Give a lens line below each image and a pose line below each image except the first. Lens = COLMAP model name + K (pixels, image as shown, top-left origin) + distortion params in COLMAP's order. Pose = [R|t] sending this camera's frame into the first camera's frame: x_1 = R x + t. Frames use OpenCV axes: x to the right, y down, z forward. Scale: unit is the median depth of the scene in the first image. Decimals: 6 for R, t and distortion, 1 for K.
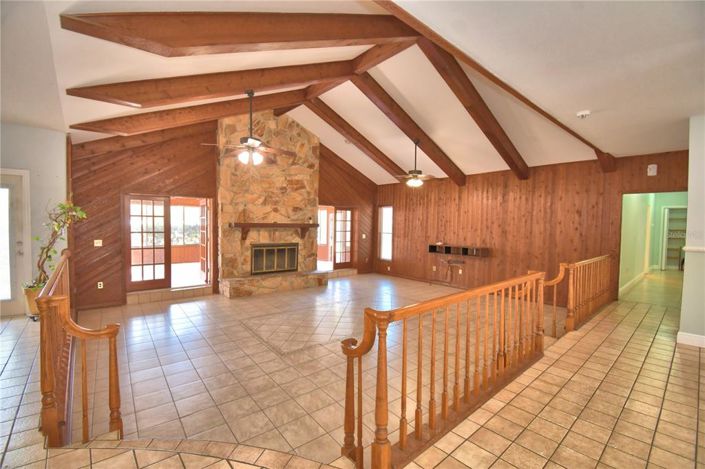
lens RADIAL K [[309.0, 0, 352.0], [0, 309.0, 237.2], [0, 0, 1]] dist [0.008584, -0.018779]
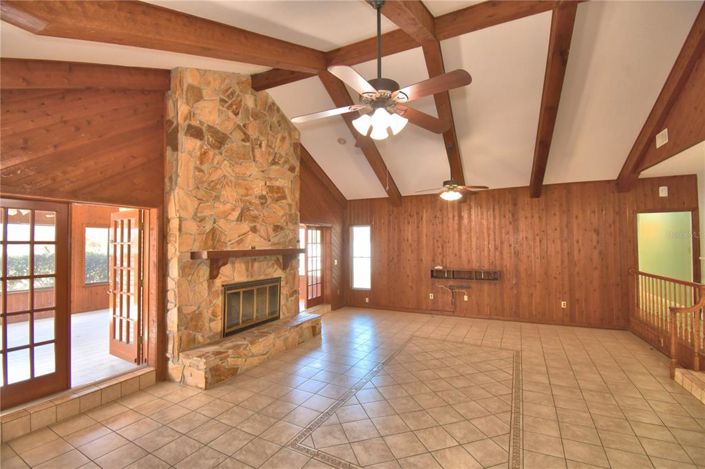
lens RADIAL K [[309.0, 0, 352.5], [0, 309.0, 236.9], [0, 0, 1]] dist [0.008584, -0.018779]
pose [[0.915101, -0.011017, 0.403074, -0.324920], [0.038115, 0.997514, -0.059269, -0.025680], [-0.401419, 0.069600, 0.913246, 0.323746]]
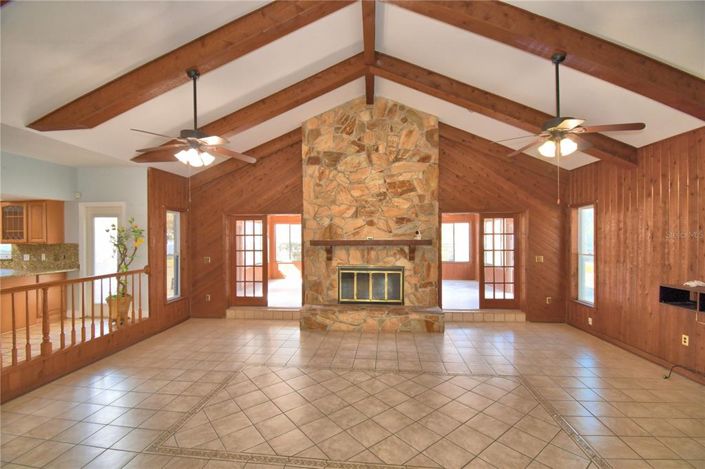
lens RADIAL K [[309.0, 0, 349.4], [0, 309.0, 237.8], [0, 0, 1]] dist [0.008584, -0.018779]
pose [[0.705544, -0.017929, -0.708439, 0.269826], [-0.015424, 0.999055, -0.040645, -0.018902], [0.708498, 0.039604, 0.704600, 0.420247]]
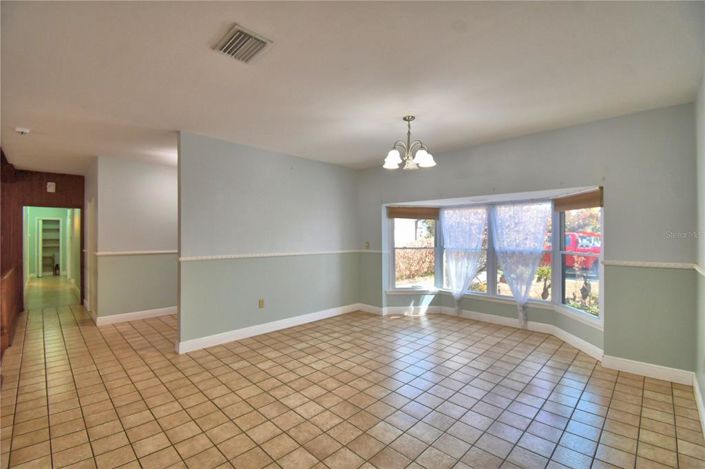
lens RADIAL K [[309.0, 0, 353.6], [0, 309.0, 235.7], [0, 0, 1]] dist [0.008584, -0.018779]
pose [[-0.084543, -0.011174, 0.996357, -0.163359], [0.043771, 0.998930, 0.014917, -0.006671], [-0.995458, 0.044873, -0.083964, -0.003150]]
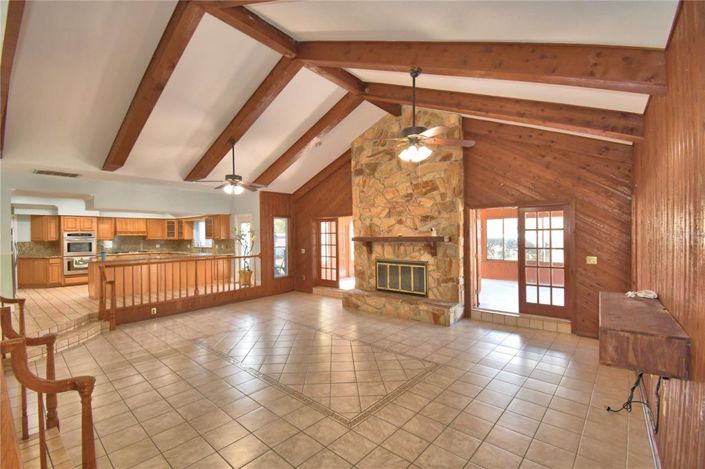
lens RADIAL K [[309.0, 0, 345.7], [0, 309.0, 236.3], [0, 0, 1]] dist [0.008584, -0.018779]
pose [[0.157748, -0.015045, -0.987365, 0.601531], [-0.031122, 0.999311, -0.020199, -0.024520], [0.986989, 0.033916, 0.157171, 0.720736]]
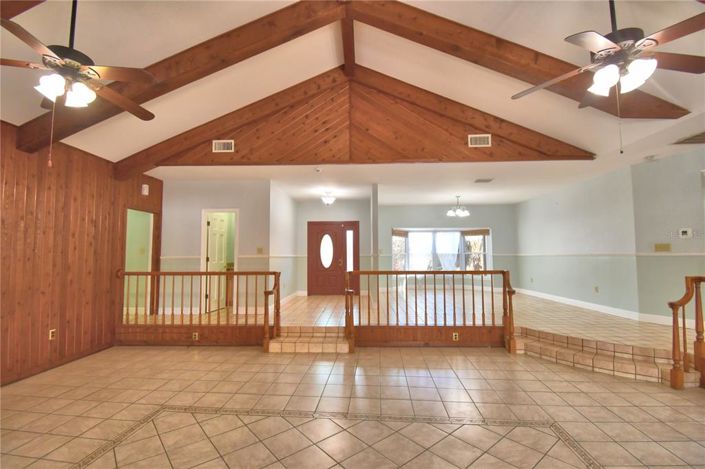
lens RADIAL K [[309.0, 0, 351.1], [0, 309.0, 236.1], [0, 0, 1]] dist [0.008584, -0.018779]
pose [[-0.735232, 0.031915, 0.677063, -0.189031], [0.025735, 0.999485, -0.019168, -0.013019], [-0.677327, 0.003332, -0.735675, 0.911684]]
